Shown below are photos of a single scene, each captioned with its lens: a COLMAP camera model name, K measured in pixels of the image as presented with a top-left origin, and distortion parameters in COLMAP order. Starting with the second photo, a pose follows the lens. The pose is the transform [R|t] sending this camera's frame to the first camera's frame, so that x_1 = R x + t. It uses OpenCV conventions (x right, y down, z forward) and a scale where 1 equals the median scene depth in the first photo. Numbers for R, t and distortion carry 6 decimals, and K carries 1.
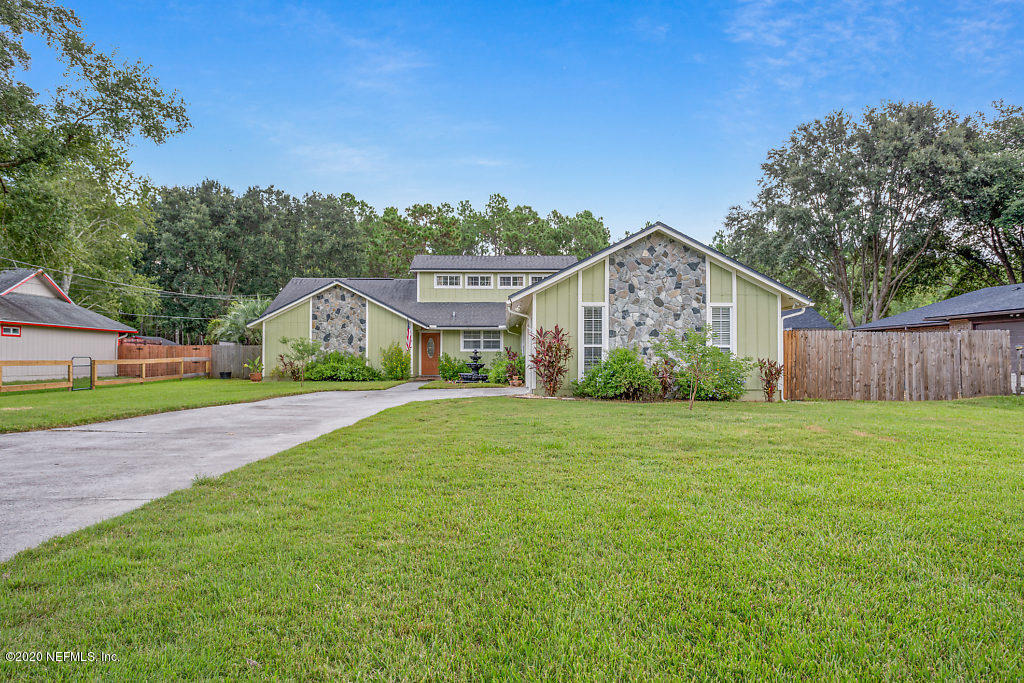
lens RADIAL K [[659.4, 0, 512.7], [0, 659.4, 359.7], [0, 0, 1]] dist [0.001129, 0.001351]
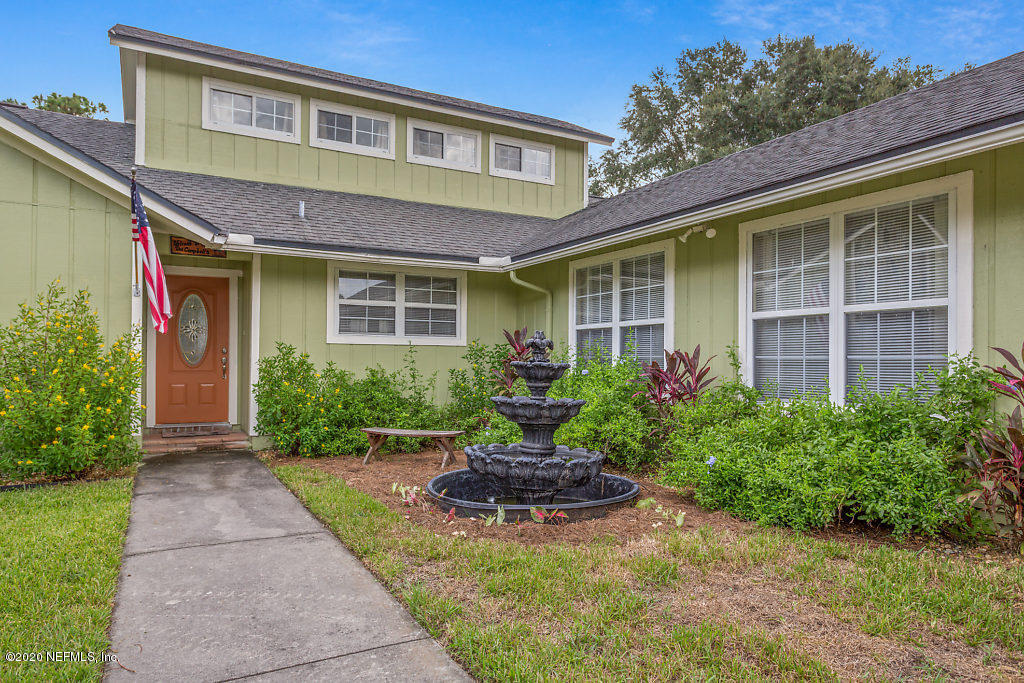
lens RADIAL K [[659.4, 0, 512.7], [0, 659.4, 359.7], [0, 0, 1]] dist [0.001129, 0.001351]
pose [[0.888857, 0.006880, 0.458132, -0.142018], [-0.009600, 0.999947, 0.003607, -0.007267], [-0.458083, -0.007604, 0.888877, 0.734034]]
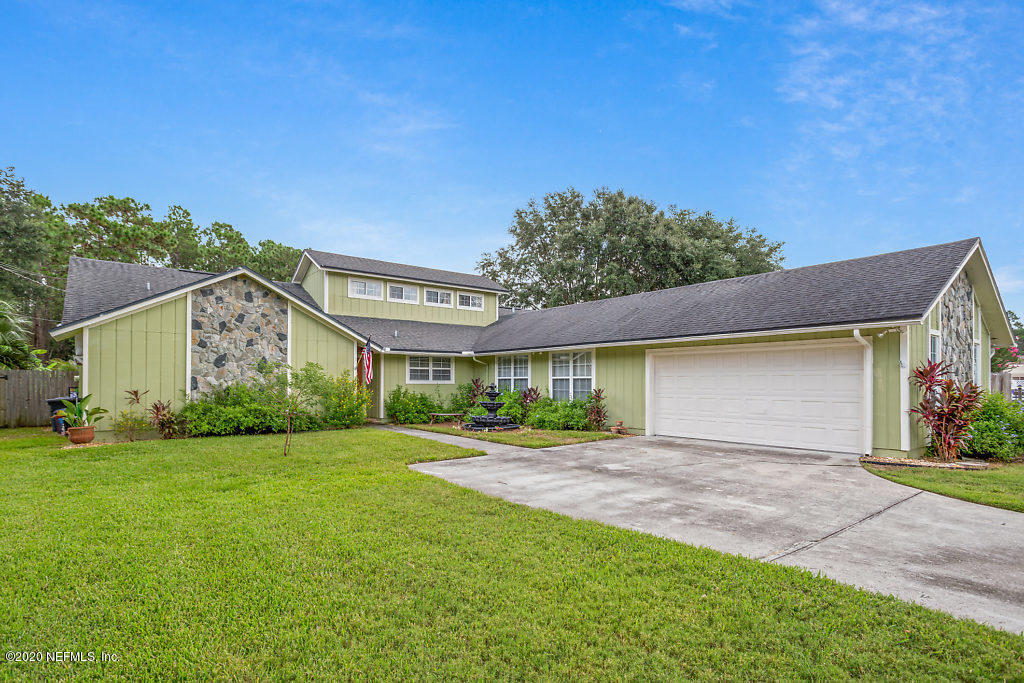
lens RADIAL K [[524.0, 0, 513.2], [0, 524.0, 377.0], [0, 0, 1]] dist [-0.015530, -0.000089]
pose [[0.795791, 0.009963, 0.605490, -0.355533], [-0.007341, 0.999950, -0.006806, -0.017403], [-0.605527, 0.000971, 0.795824, 0.460478]]
